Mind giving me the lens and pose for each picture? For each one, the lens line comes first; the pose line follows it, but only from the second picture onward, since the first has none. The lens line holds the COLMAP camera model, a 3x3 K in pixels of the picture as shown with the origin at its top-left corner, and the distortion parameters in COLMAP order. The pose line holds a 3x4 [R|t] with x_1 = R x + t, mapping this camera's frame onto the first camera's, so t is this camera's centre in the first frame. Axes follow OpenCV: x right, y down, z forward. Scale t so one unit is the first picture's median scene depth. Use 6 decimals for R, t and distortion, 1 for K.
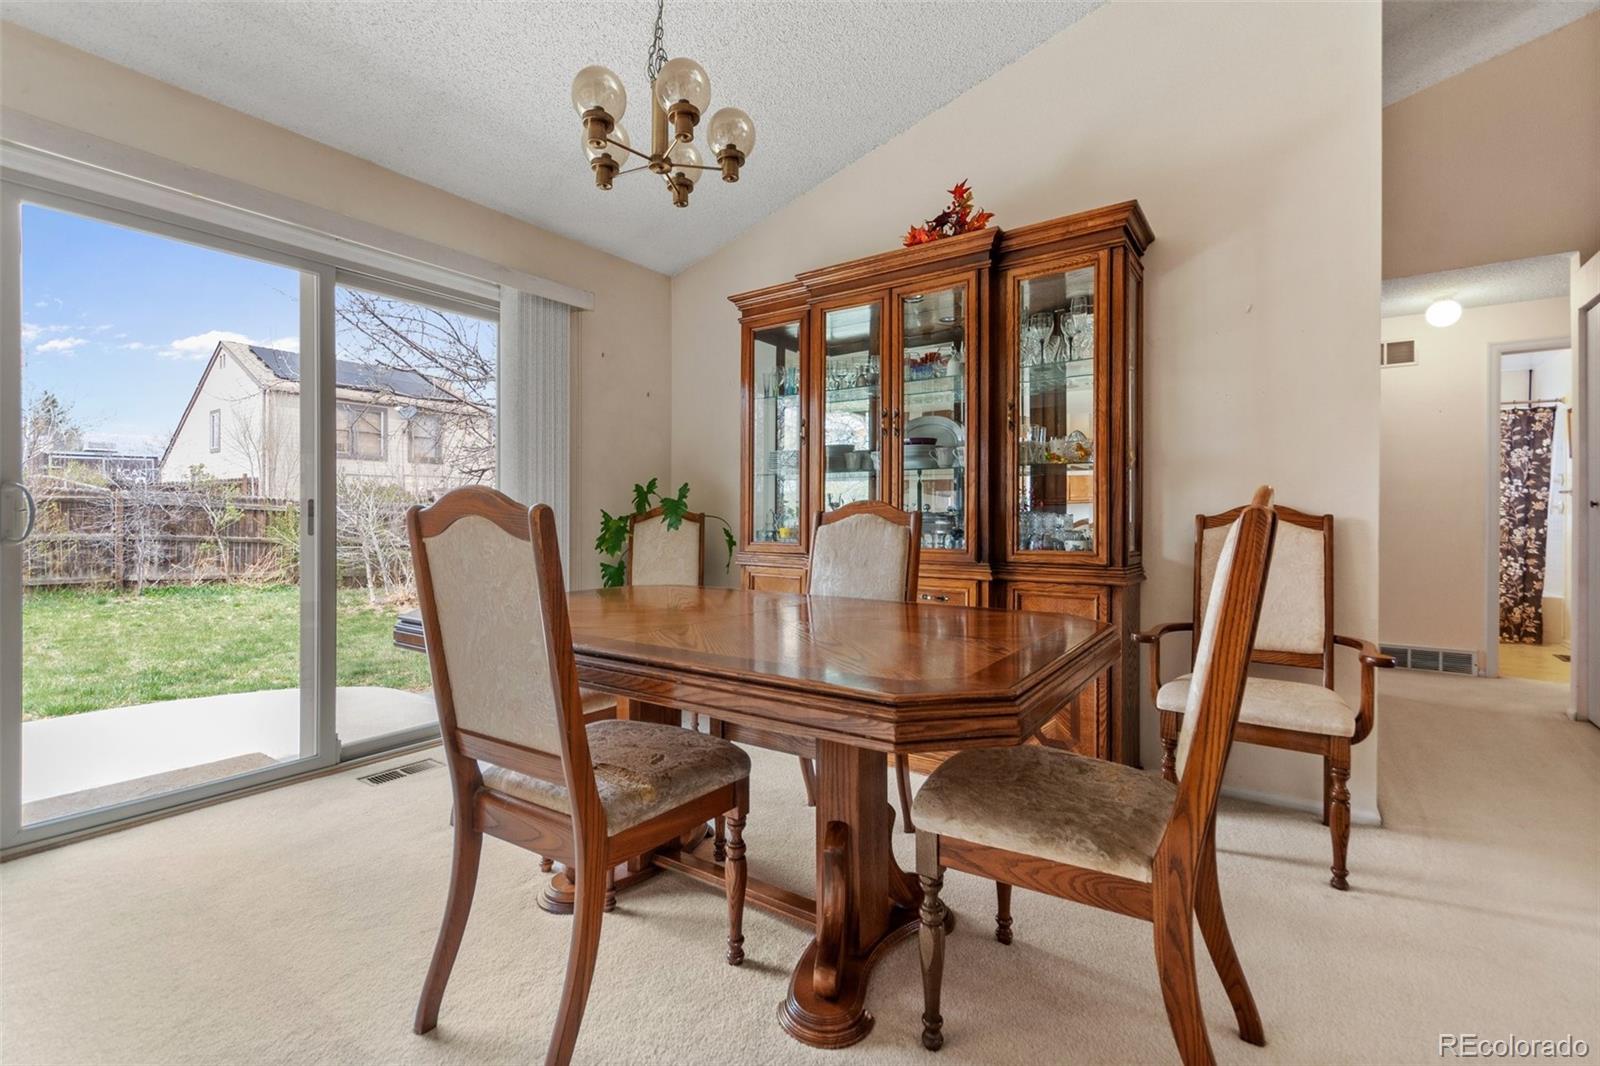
lens RADIAL K [[712.7, 0, 769.6], [0, 712.7, 528.7], [0, 0, 1]] dist [0.000449, -0.000613]
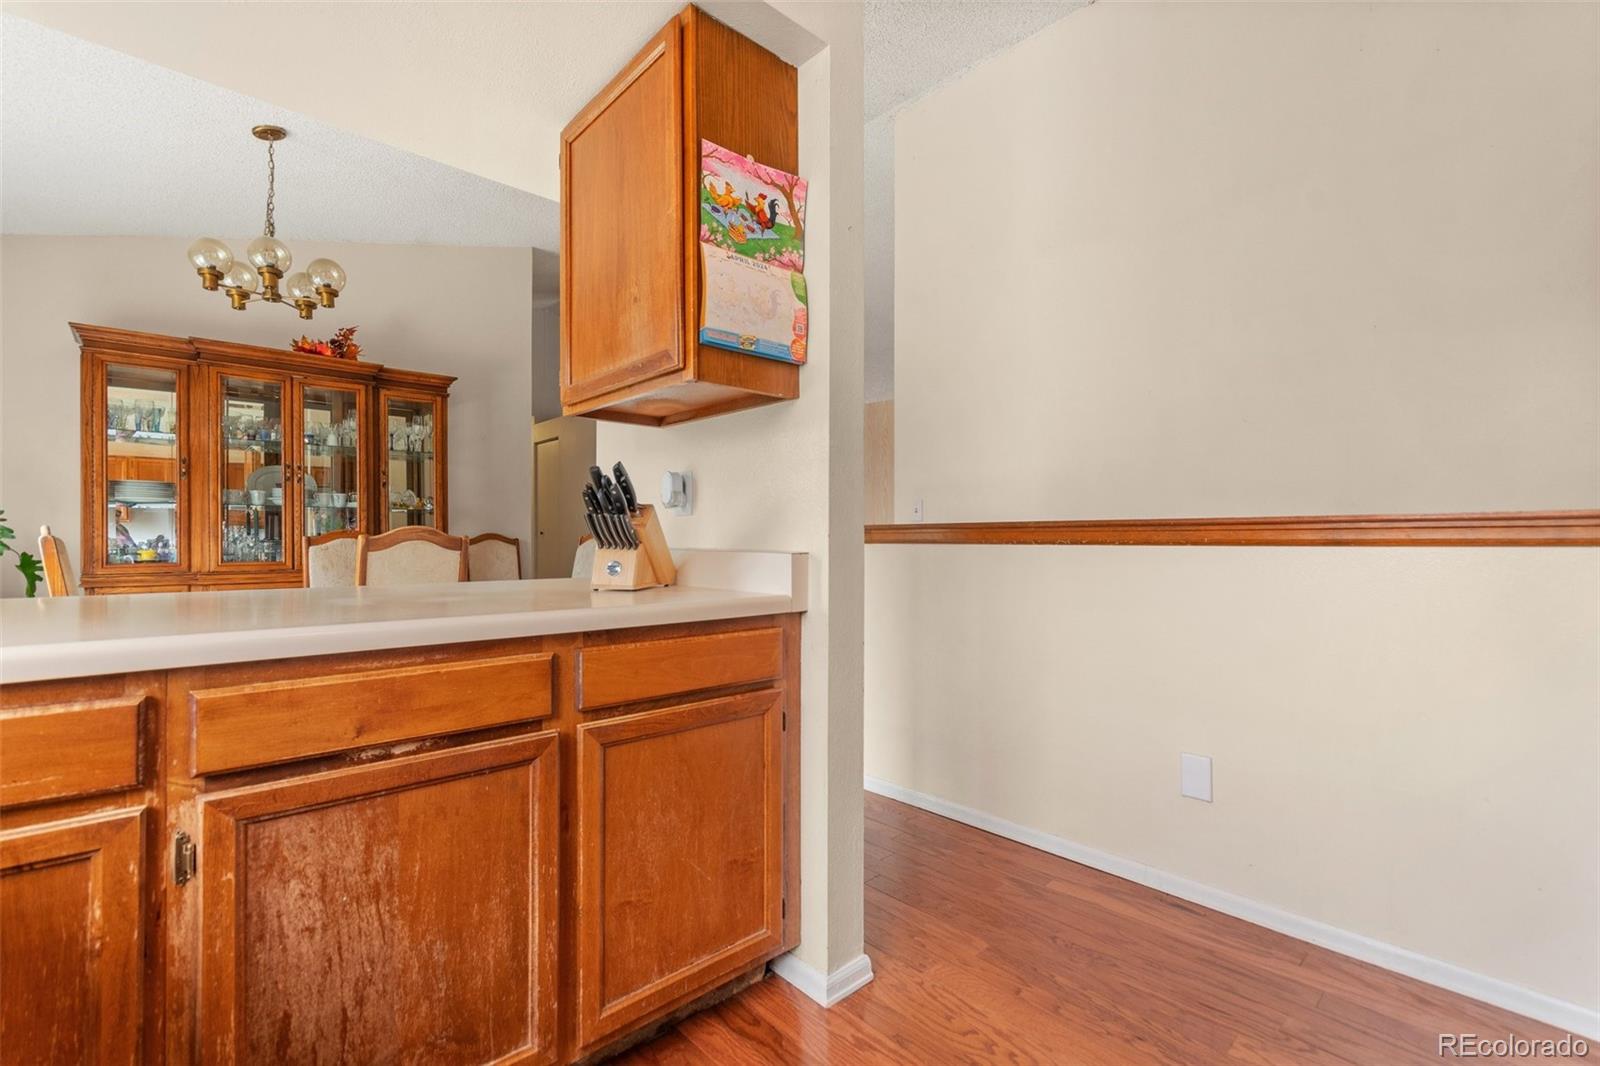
lens RADIAL K [[709.2, 0, 782.3], [0, 709.2, 536.8], [0, 0, 1]] dist [0.000988, 0.000032]
pose [[0.216462, -0.000534, 0.976291, -1.069607], [0.016523, 0.999859, -0.003116, -0.003141], [-0.976151, 0.016806, 0.216440, -0.255933]]
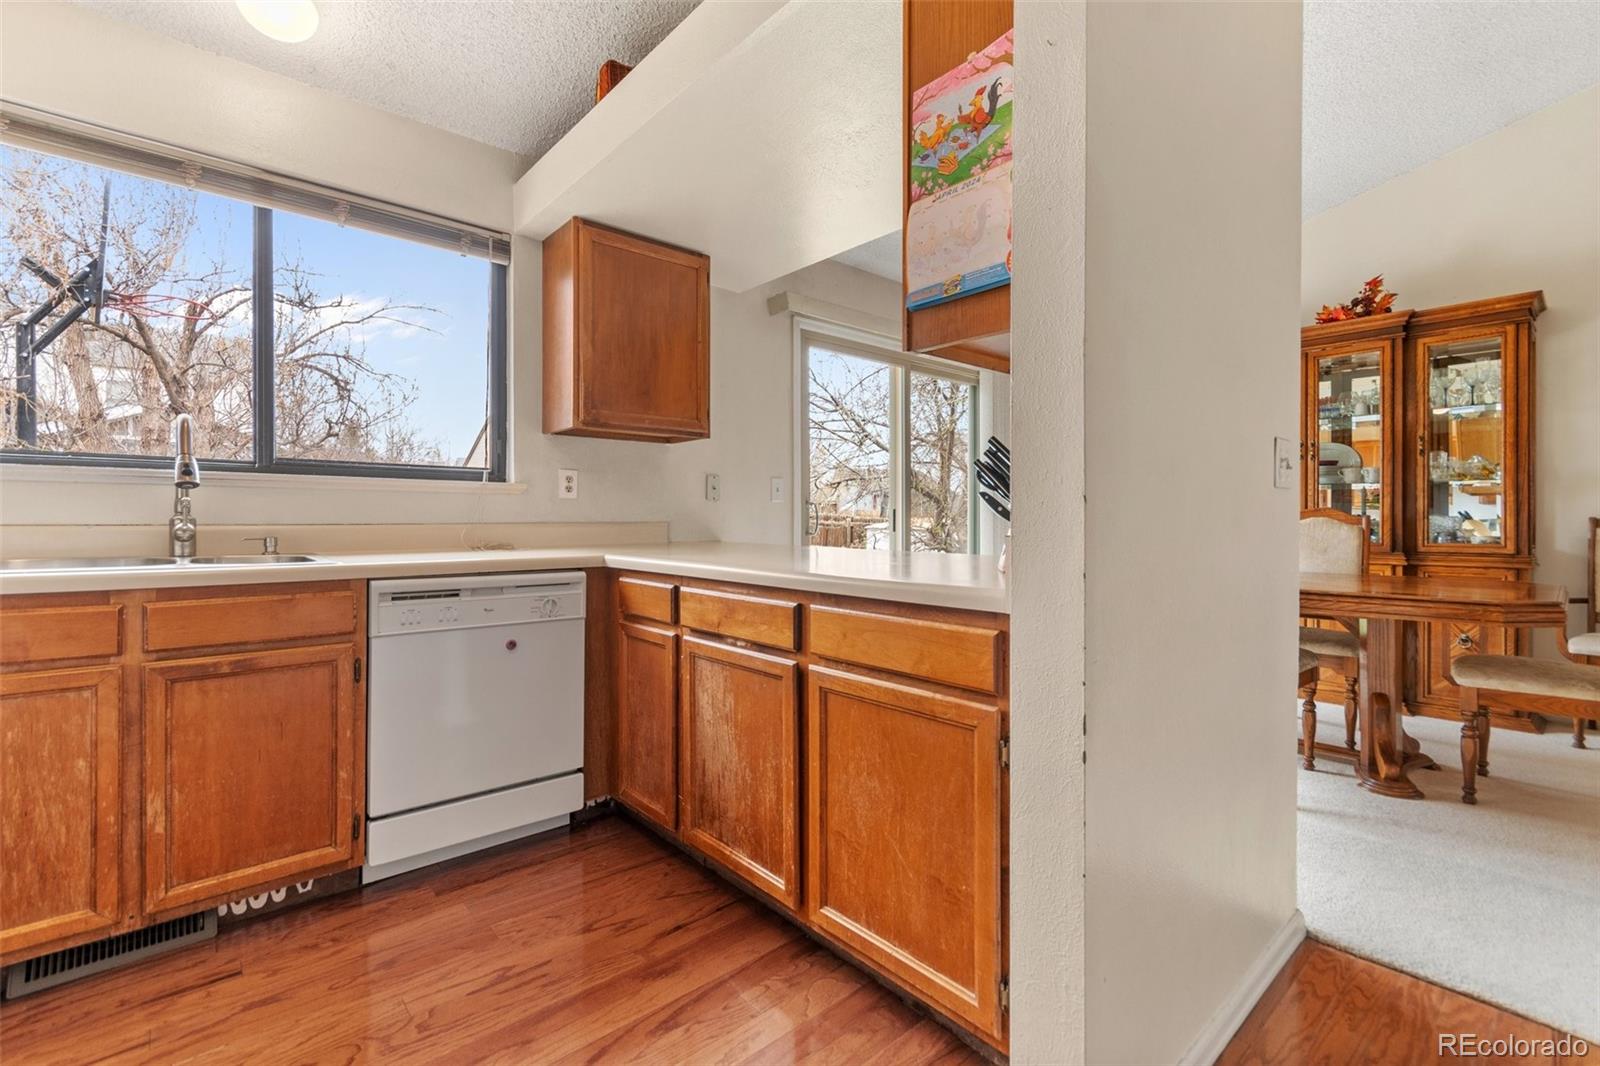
lens RADIAL K [[704.9, 0, 792.4], [0, 704.9, 526.1], [0, 0, 1]] dist [-0.001170, -0.000170]
pose [[0.973898, 0.000114, -0.226987, -0.531623], [-0.001134, 0.999990, -0.004363, 0.004245], [0.226985, 0.004506, 0.973888, -0.591251]]
